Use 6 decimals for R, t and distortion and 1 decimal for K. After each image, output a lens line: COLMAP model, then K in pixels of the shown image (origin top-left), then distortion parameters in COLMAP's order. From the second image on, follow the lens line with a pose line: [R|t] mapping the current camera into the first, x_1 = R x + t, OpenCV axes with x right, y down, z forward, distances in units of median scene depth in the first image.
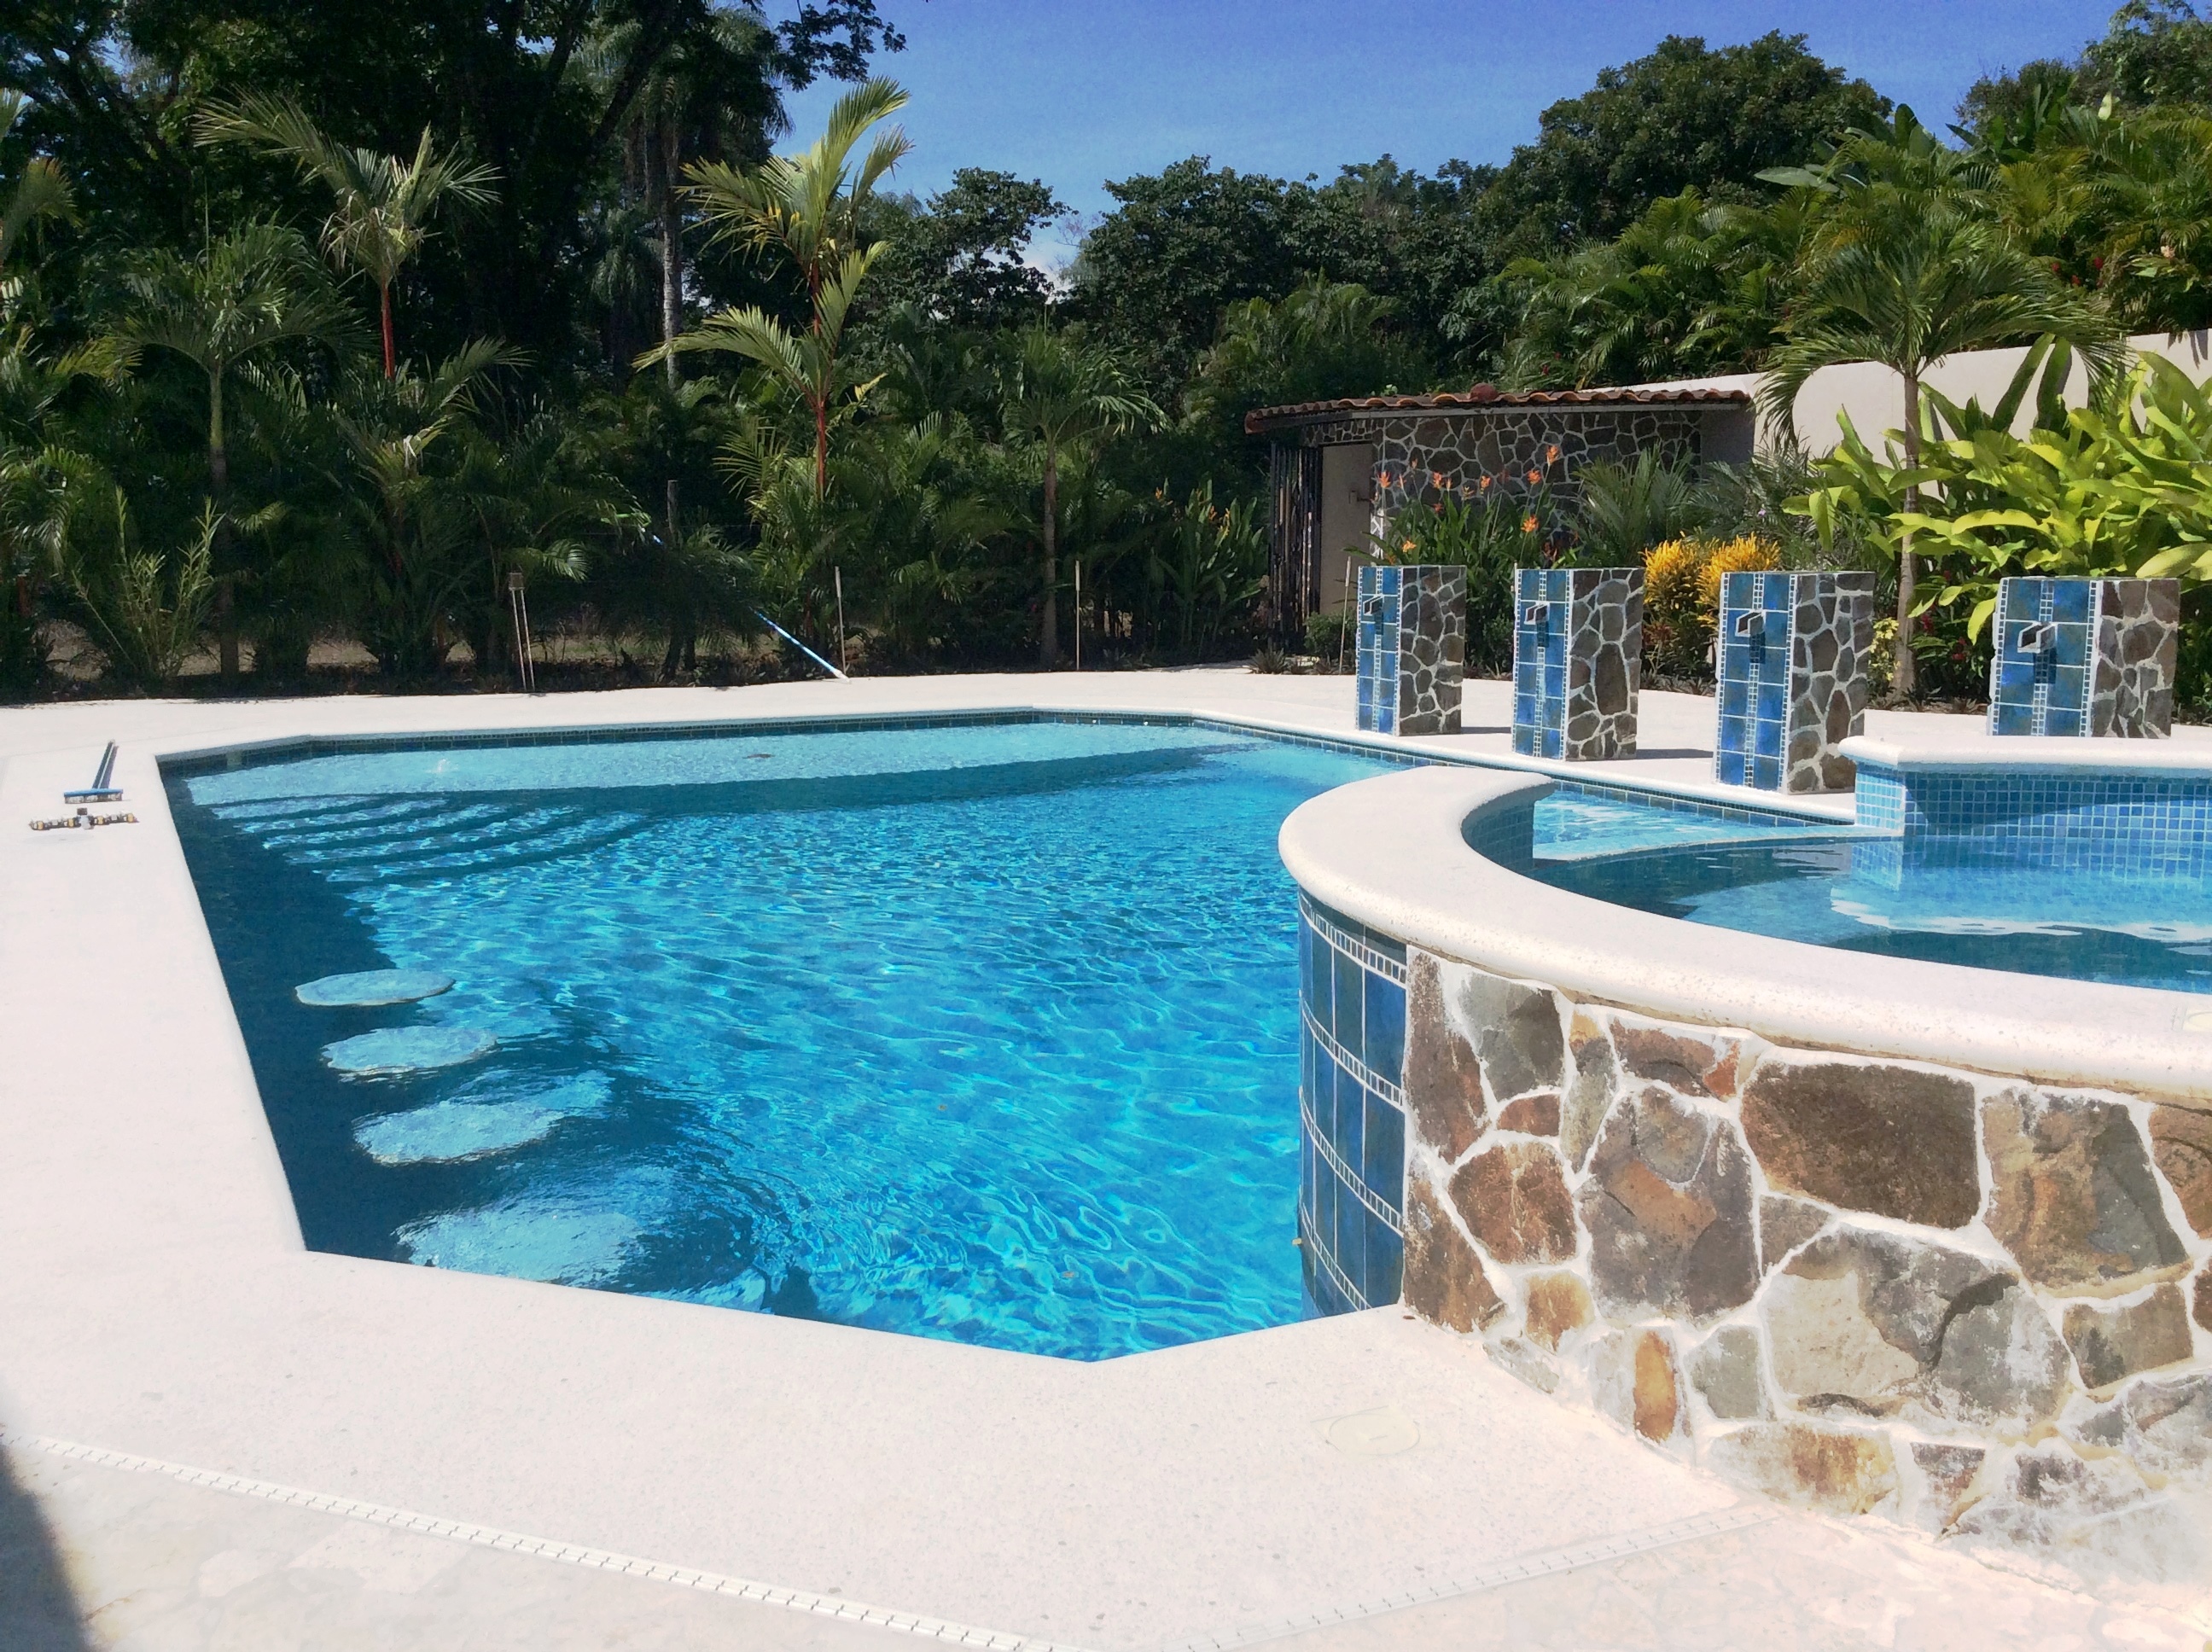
lens RADIAL K [[1996.6, 0, 1106.0], [0, 1996.6, 826.0], [0, 0, 1]] dist [0.161016, -0.285049]
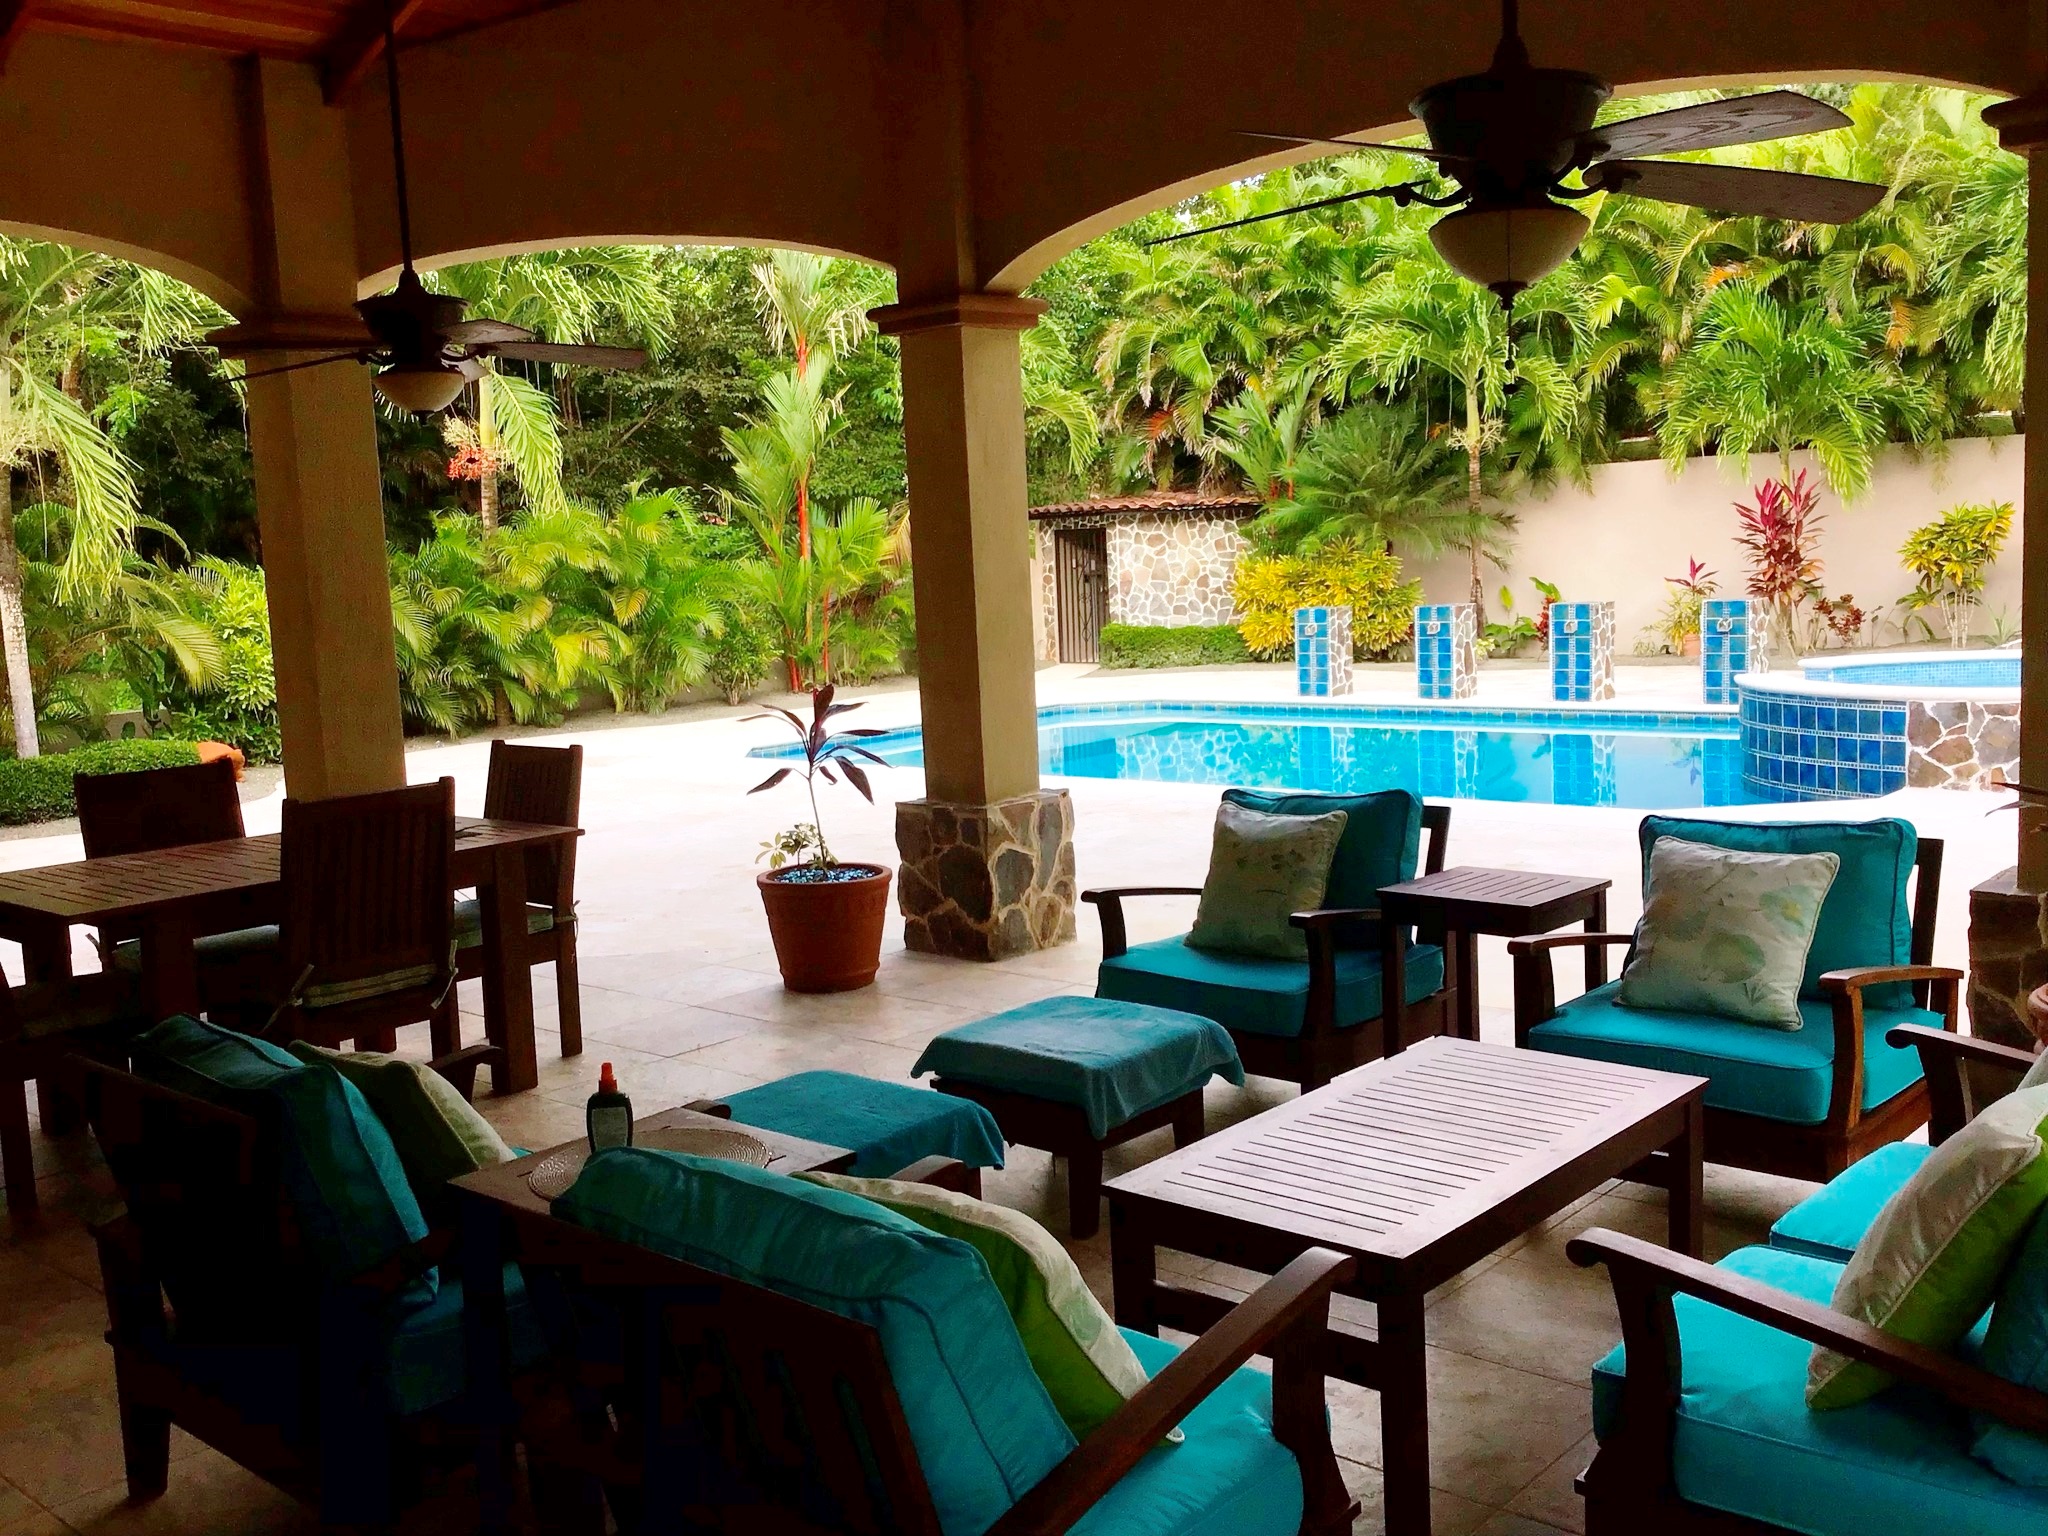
lens RADIAL K [[1878.3, 0, 1024.0], [0, 1878.3, 768.0], [0, 0, 1]] dist [0.009269, -0.013709]
pose [[0.917329, -0.086907, 0.388528, -3.267740], [0.101592, 0.994674, -0.017370, 0.086864], [-0.384949, 0.055406, 0.921273, -2.016772]]
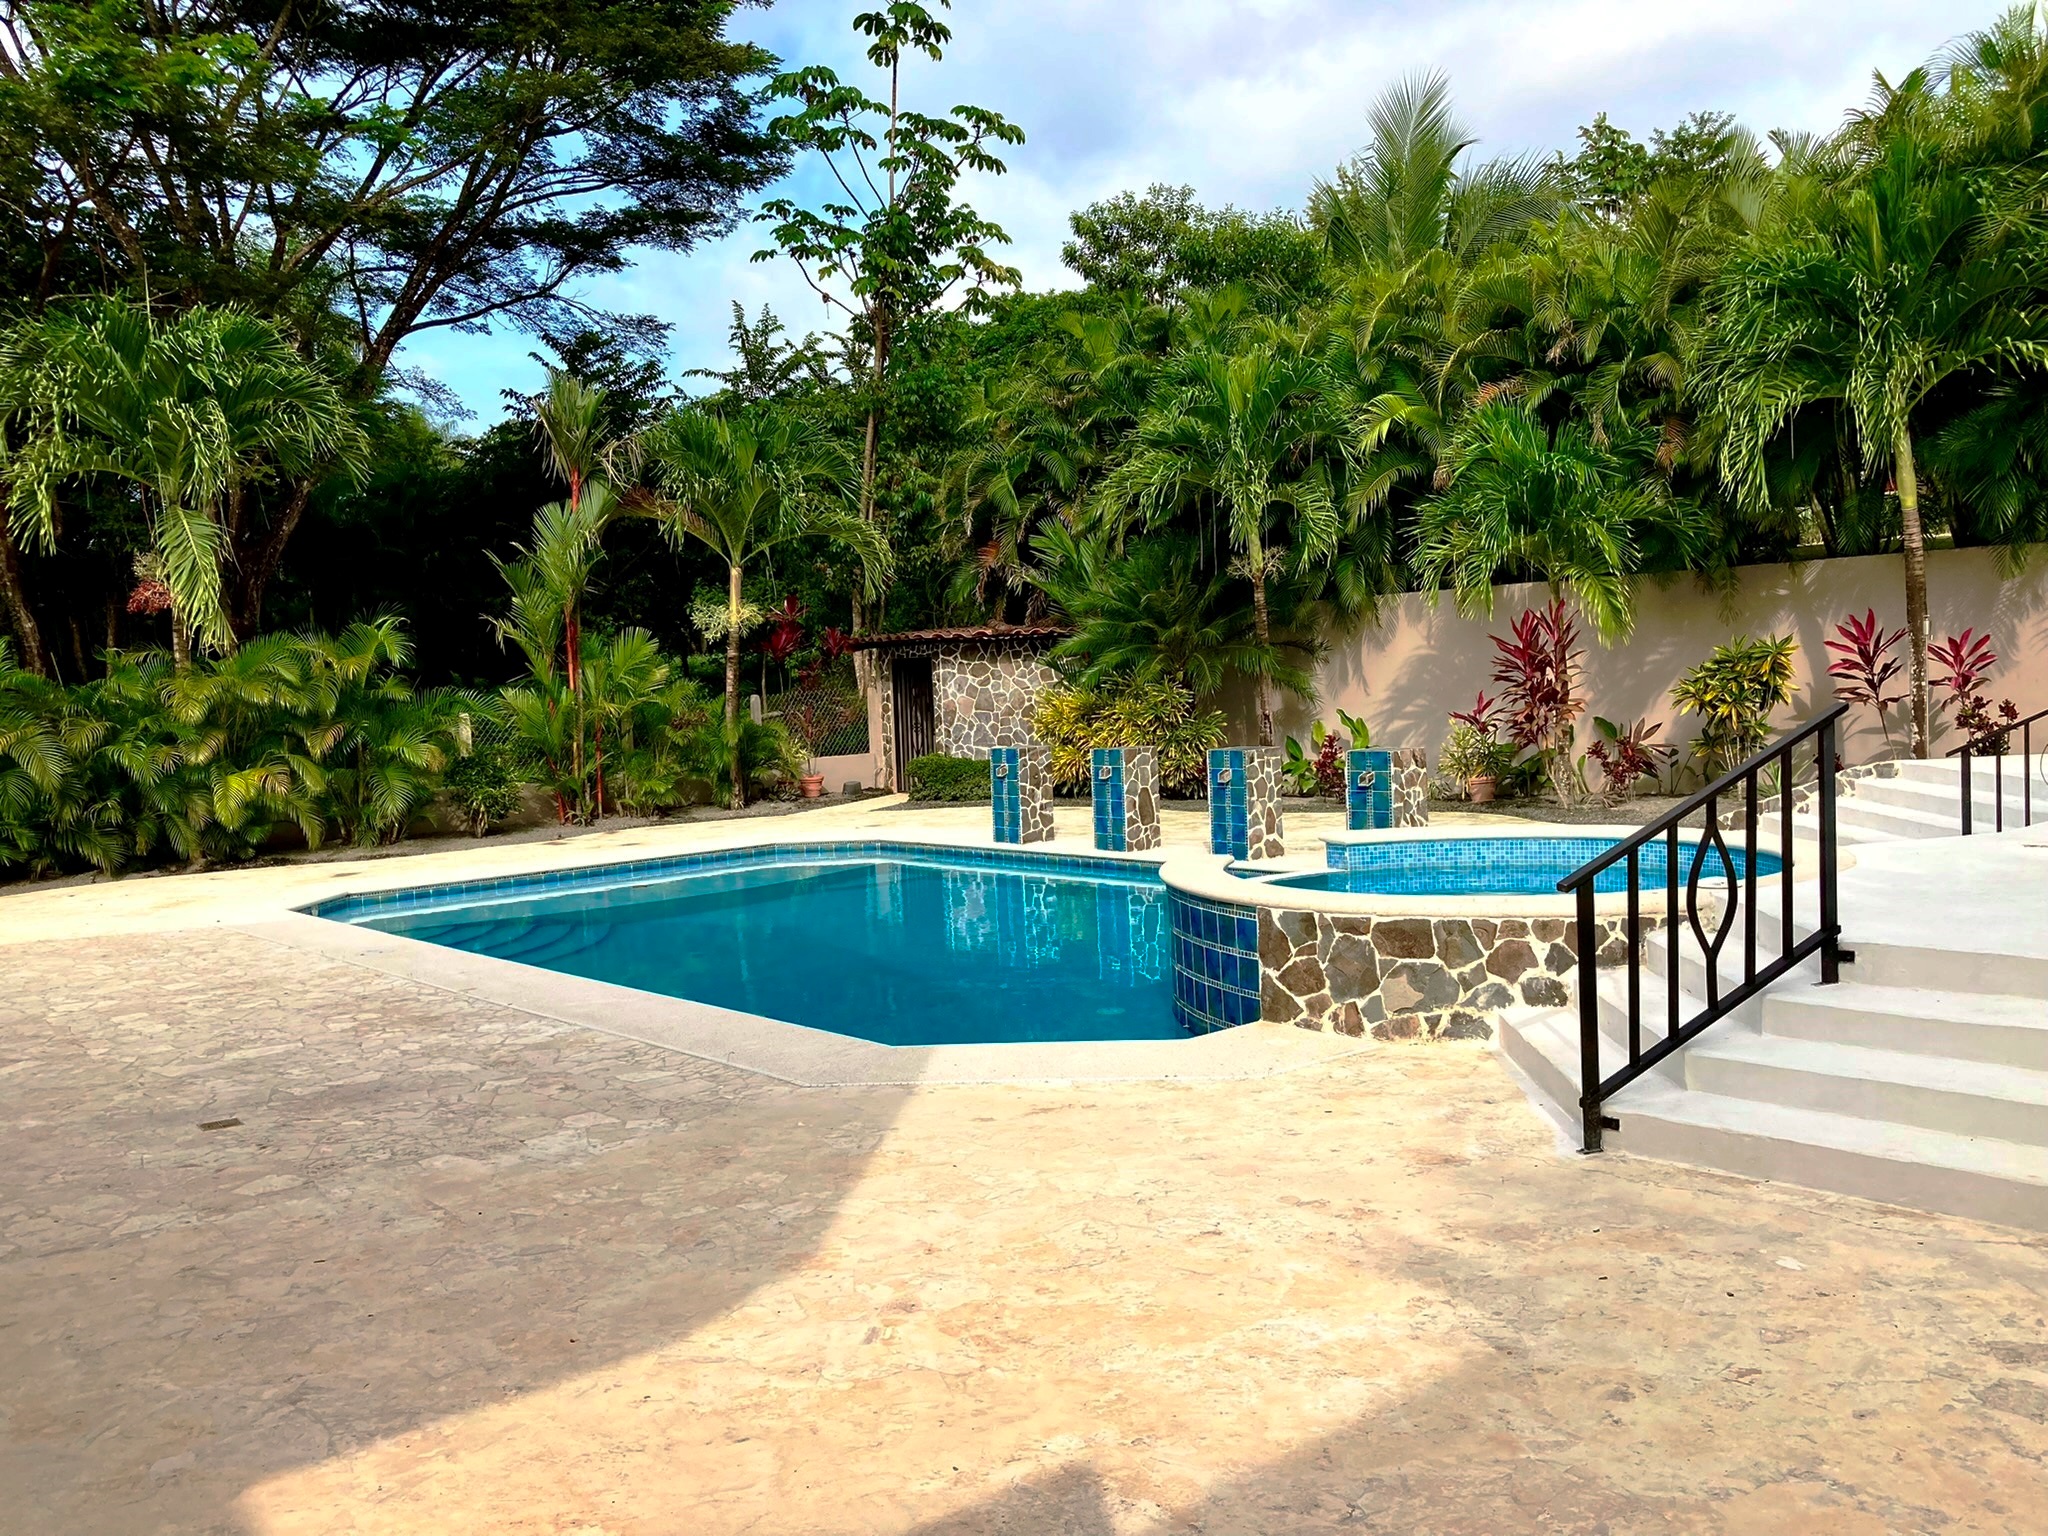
lens RADIAL K [[1656.0, 0, 1024.0], [0, 1656.0, 768.0], [0, 0, 1]] dist [0.081264, -0.364418]
pose [[0.961148, -0.054914, 0.270516, -0.967865], [0.079903, 0.993405, -0.082236, 0.030386], [-0.264216, 0.100656, 0.959197, -1.558166]]
